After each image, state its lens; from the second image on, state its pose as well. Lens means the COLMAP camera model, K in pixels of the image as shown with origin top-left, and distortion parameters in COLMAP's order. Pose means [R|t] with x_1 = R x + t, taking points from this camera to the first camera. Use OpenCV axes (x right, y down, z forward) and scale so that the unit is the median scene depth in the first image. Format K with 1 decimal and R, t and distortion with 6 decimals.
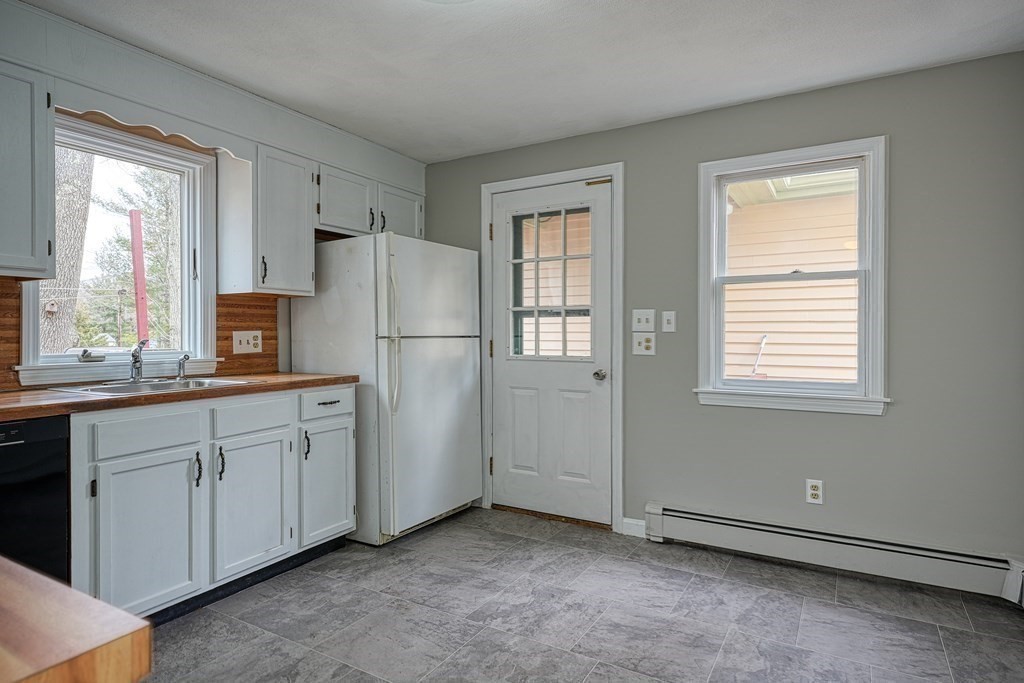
lens RADIAL K [[571.5, 0, 507.2], [0, 571.5, 339.1], [0, 0, 1]] dist [0.023838, -0.012619]
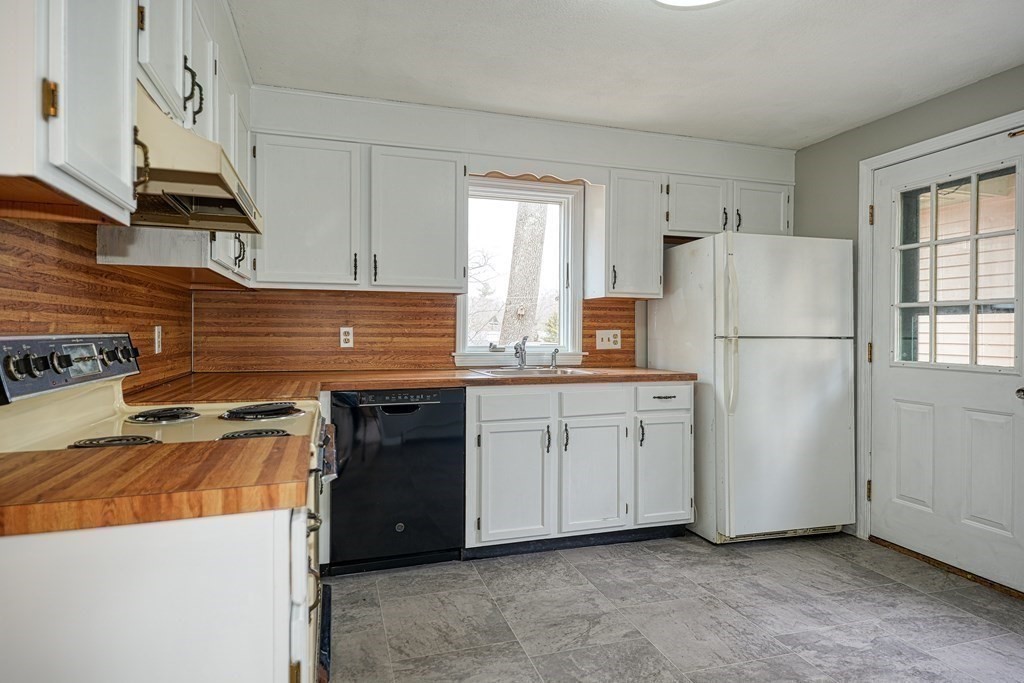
lens RADIAL K [[571.5, 0, 507.2], [0, 571.5, 339.1], [0, 0, 1]] dist [0.023838, -0.012619]
pose [[0.741684, 0.016677, -0.670542, 0.178026], [-0.015940, 0.999847, 0.007236, -0.000888], [0.670560, 0.005321, 0.741837, 0.003875]]
